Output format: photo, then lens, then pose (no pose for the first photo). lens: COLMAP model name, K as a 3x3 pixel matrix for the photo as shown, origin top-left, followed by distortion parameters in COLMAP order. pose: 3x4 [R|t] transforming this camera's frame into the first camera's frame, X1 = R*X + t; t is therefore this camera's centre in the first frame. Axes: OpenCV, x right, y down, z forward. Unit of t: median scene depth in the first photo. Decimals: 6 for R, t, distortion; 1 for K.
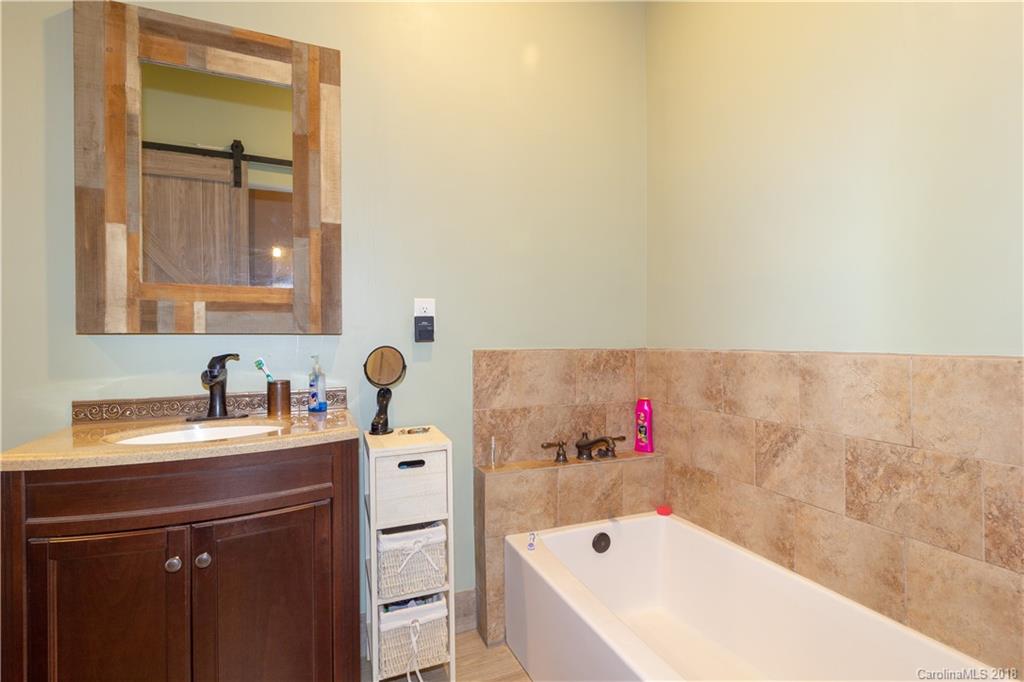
lens RADIAL K [[469.9, 0, 512.0], [0, 469.9, 341.0], [0, 0, 1]] dist [0.001534, 0.000945]
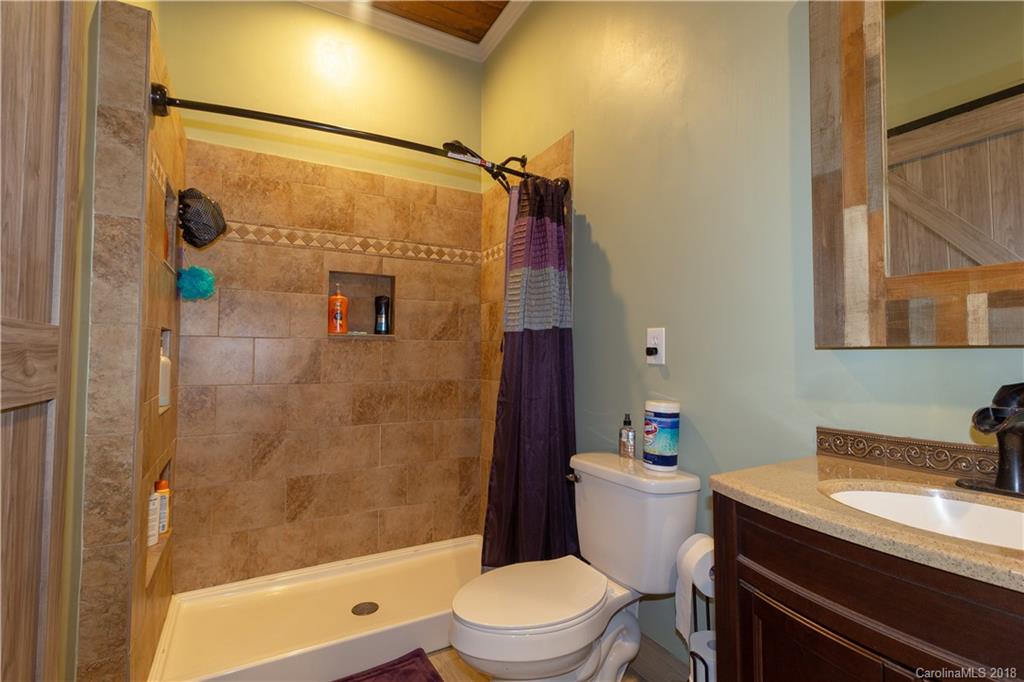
lens RADIAL K [[485.8, 0, 513.0], [0, 485.8, 339.5], [0, 0, 1]] dist [0.000703, 0.000160]
pose [[0.115182, -0.029238, -0.992914, -0.108705], [-0.007156, 0.999516, -0.030262, -0.000324], [0.993319, 0.010591, 0.114917, 0.338574]]
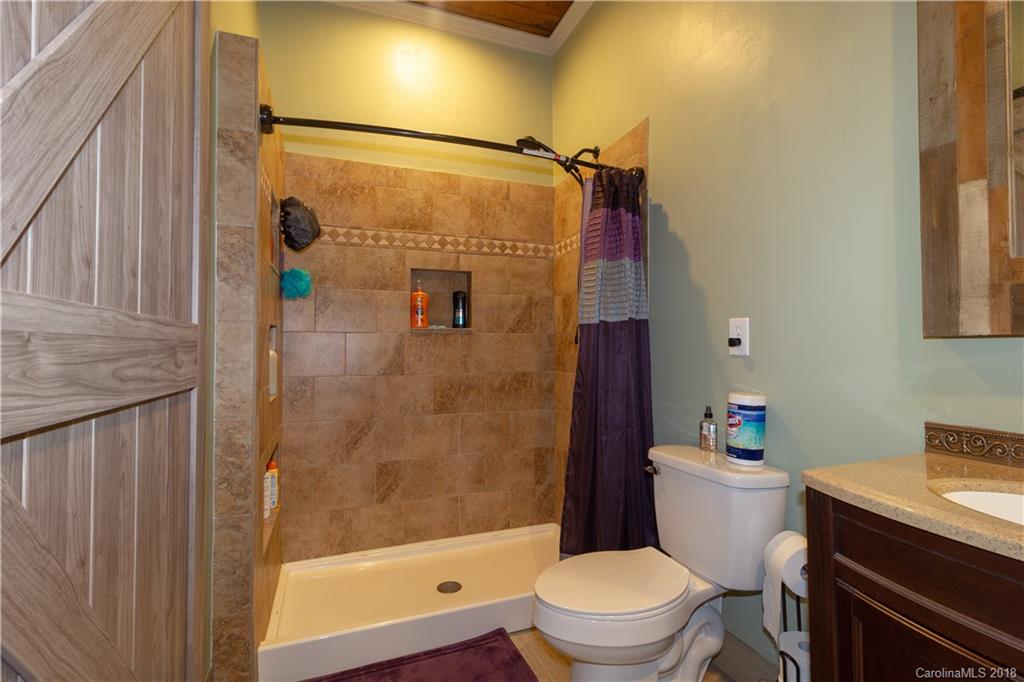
lens RADIAL K [[482.2, 0, 514.0], [0, 482.2, 339.4], [0, 0, 1]] dist [0.000580, 0.000333]
pose [[-0.027815, -0.013763, -0.999518, -0.092383], [-0.000133, 0.999905, -0.013764, -0.000257], [0.999613, -0.000250, -0.027815, 0.320094]]
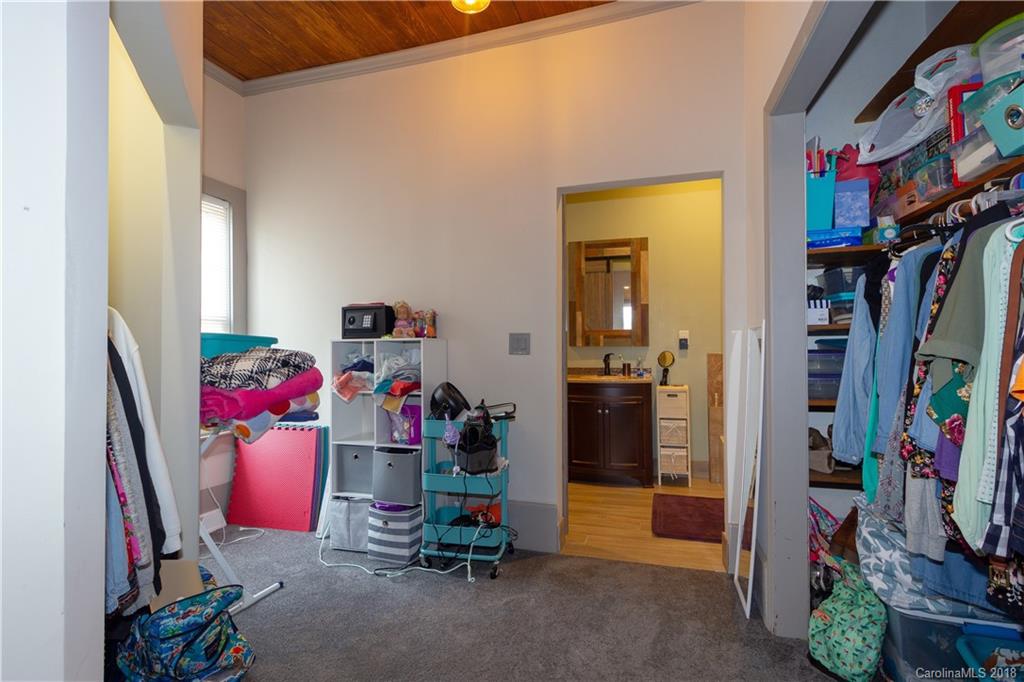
lens RADIAL K [[482.2, 0, 514.0], [0, 482.2, 339.4], [0, 0, 1]] dist [0.000580, 0.000333]
pose [[0.768845, -0.004073, -0.639422, 0.874659], [0.001792, 0.999990, -0.004215, -0.048685], [0.639432, 0.002095, 0.768845, -1.733044]]
